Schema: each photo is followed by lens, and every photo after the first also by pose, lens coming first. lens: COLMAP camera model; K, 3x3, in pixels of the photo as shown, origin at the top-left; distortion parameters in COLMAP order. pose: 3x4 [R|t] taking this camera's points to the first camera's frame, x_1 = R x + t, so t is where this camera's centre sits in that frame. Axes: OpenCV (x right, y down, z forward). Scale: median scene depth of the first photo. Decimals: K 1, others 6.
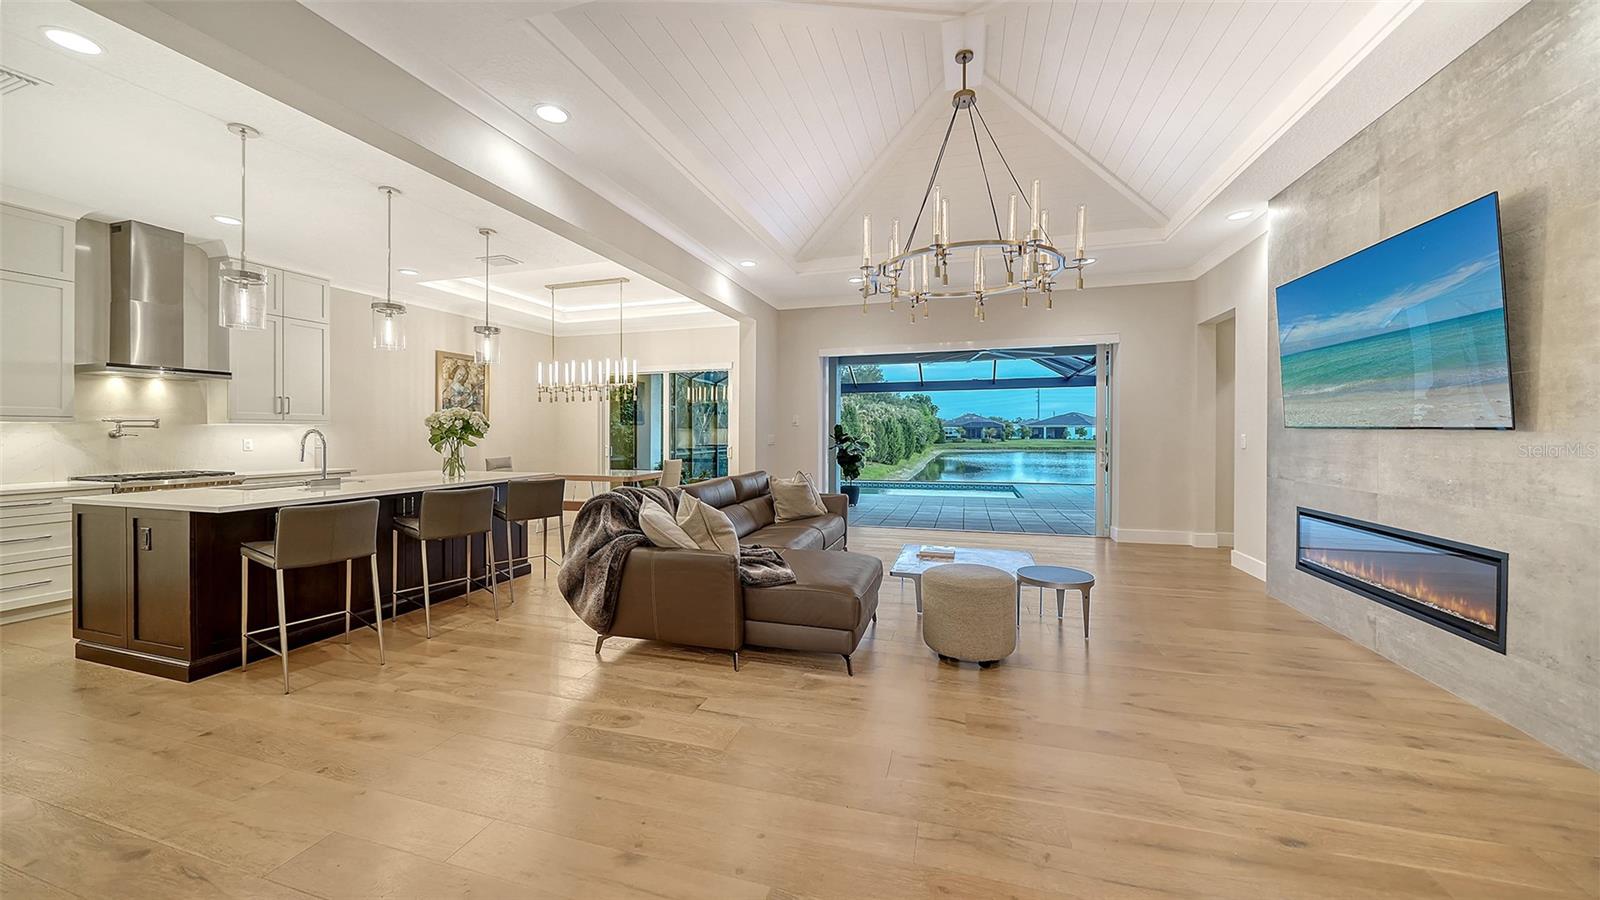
lens RADIAL K [[553.5, 0, 796.7], [0, 553.5, 433.4], [0, 0, 1]] dist [-0.000299, -0.000026]
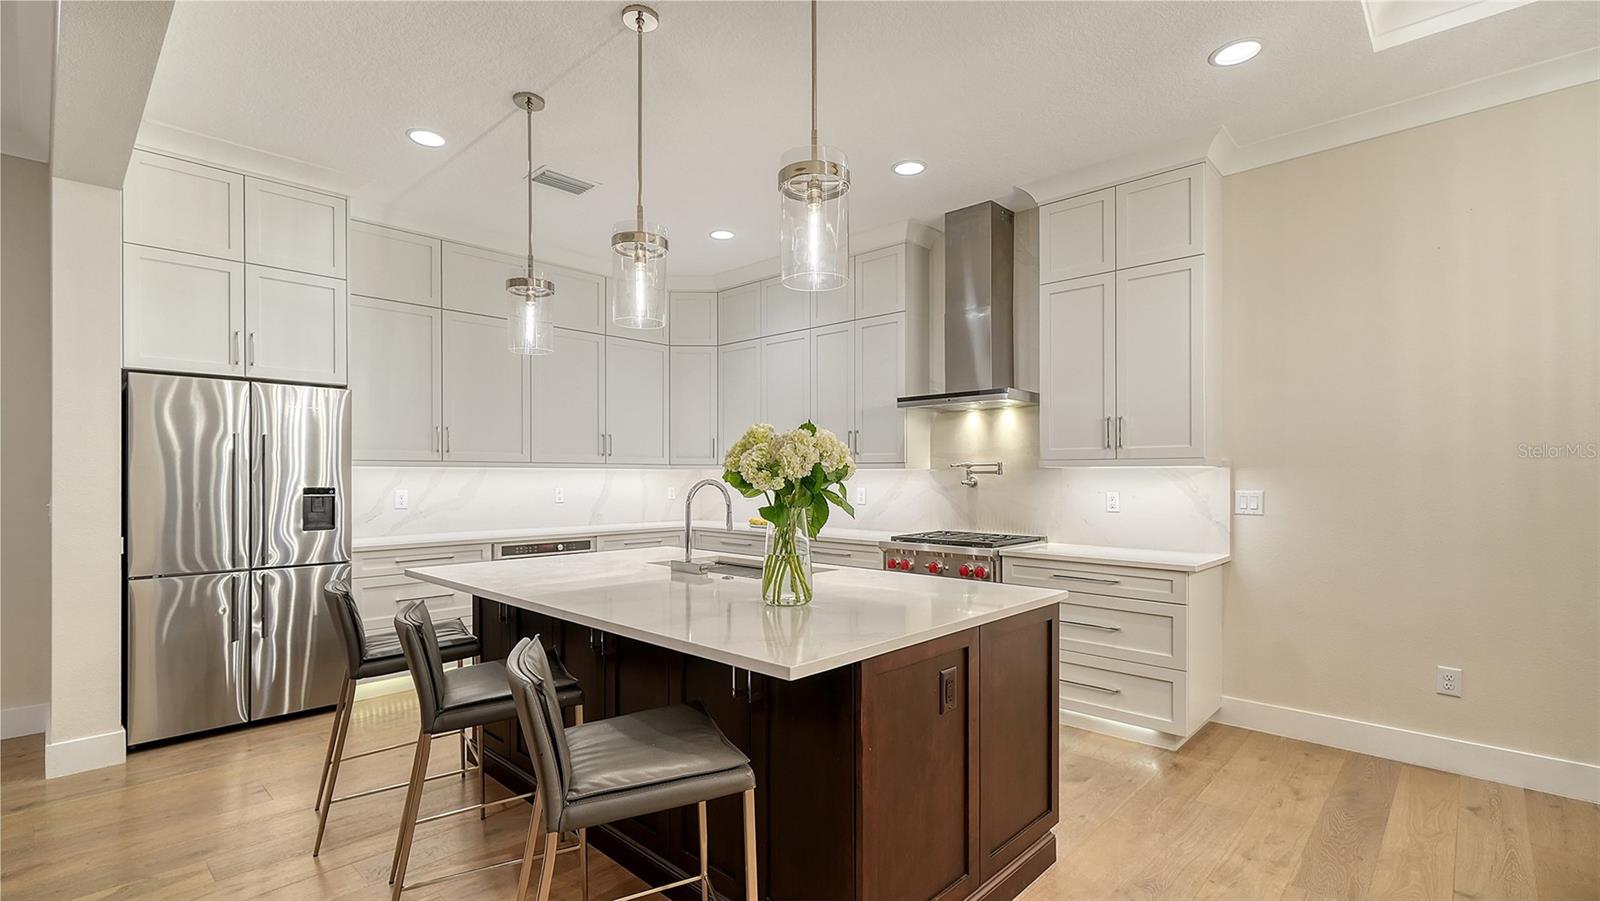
lens RADIAL K [[718.4, 0, 802.6], [0, 718.4, 476.2], [0, 0, 1]] dist [0.000447, 0.000027]
pose [[-0.441165, 0.002614, -0.897422, -0.175402], [0.000654, 0.999996, 0.002592, -0.009907], [0.897426, 0.000556, -0.441165, 1.220427]]
